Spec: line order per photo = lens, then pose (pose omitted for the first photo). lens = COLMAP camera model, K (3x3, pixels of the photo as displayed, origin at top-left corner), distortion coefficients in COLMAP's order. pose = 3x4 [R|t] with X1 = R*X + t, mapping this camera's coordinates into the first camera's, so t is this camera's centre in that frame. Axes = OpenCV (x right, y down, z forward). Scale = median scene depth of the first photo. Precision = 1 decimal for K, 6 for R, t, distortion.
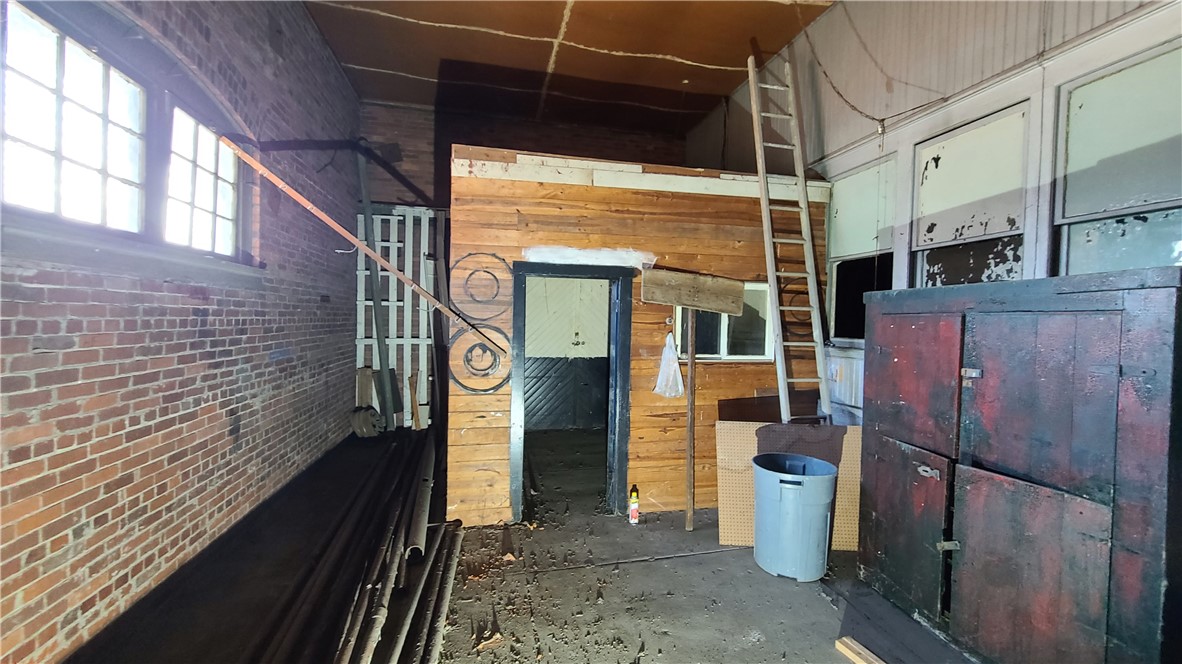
lens RADIAL K [[482.2, 0, 593.8], [0, 482.2, 332.7], [0, 0, 1]] dist [-0.004489, 0.000635]
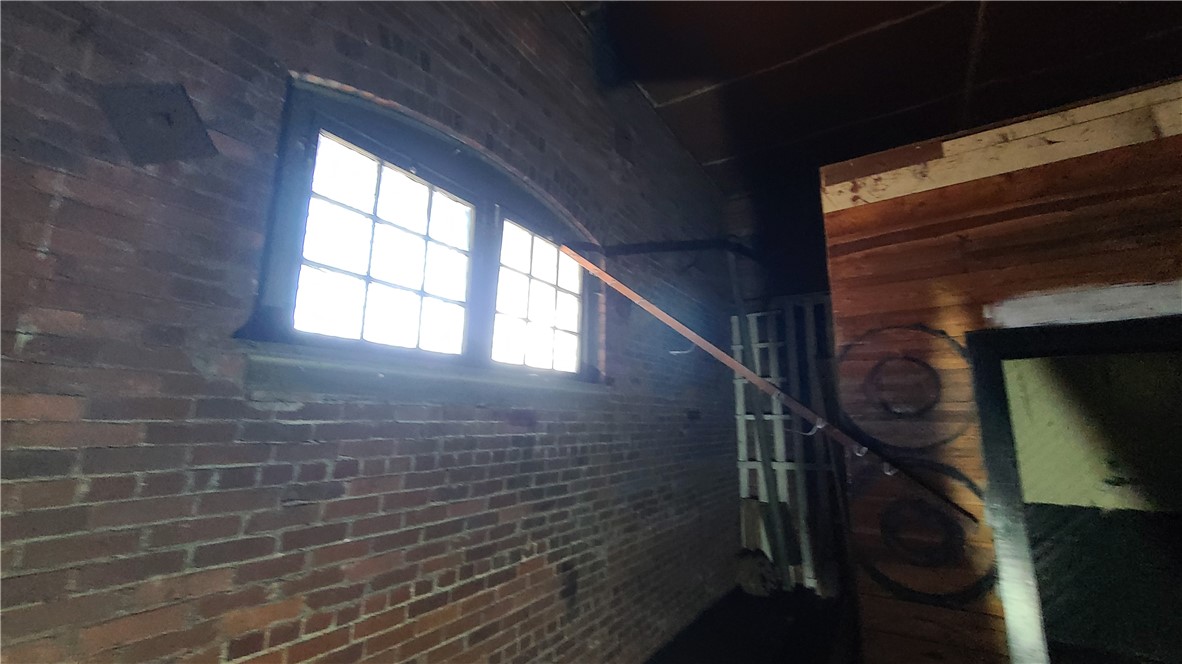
lens RADIAL K [[482.2, 0, 598.0], [0, 482.2, 334.5], [0, 0, 1]] dist [-0.004489, 0.000635]
pose [[0.704603, -0.150284, -0.693505, -0.109232], [-0.005212, 0.976194, -0.216838, -0.041002], [0.709583, 0.156399, 0.687046, 0.462868]]
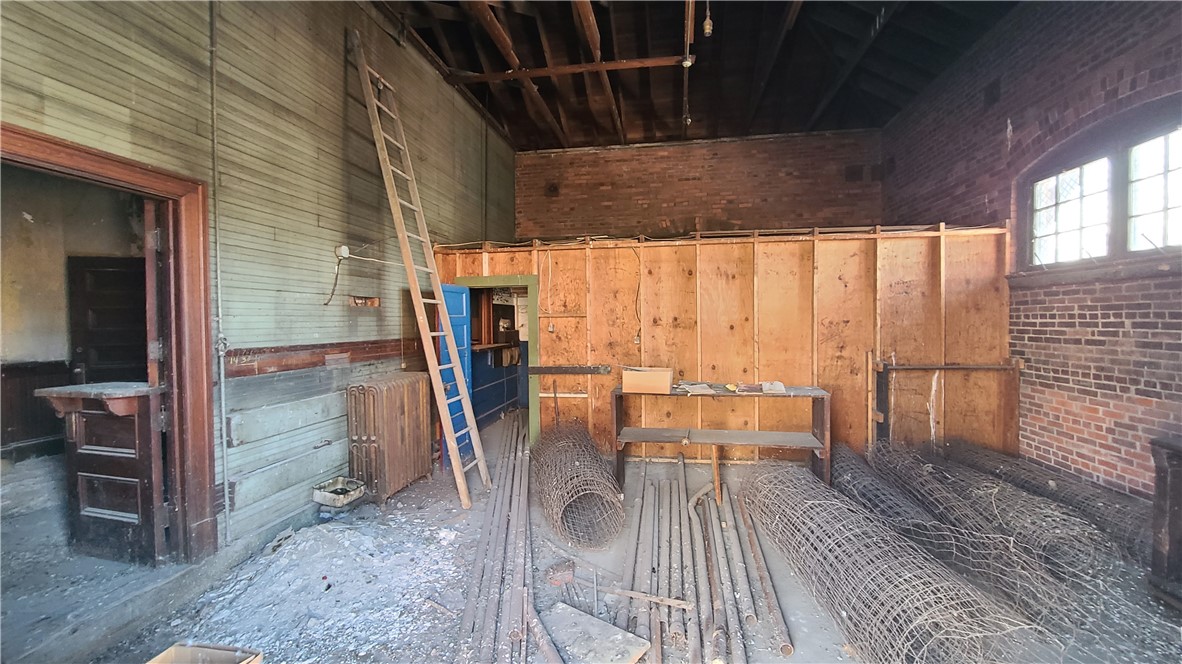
lens RADIAL K [[482.2, 0, 590.7], [0, 482.2, 331.1], [0, 0, 1]] dist [-0.004489, 0.000635]
pose [[-0.922306, -0.016161, 0.386123, -0.048715], [-0.000092, 0.999134, 0.041597, -0.027567], [-0.386461, 0.038330, -0.921509, 2.481706]]
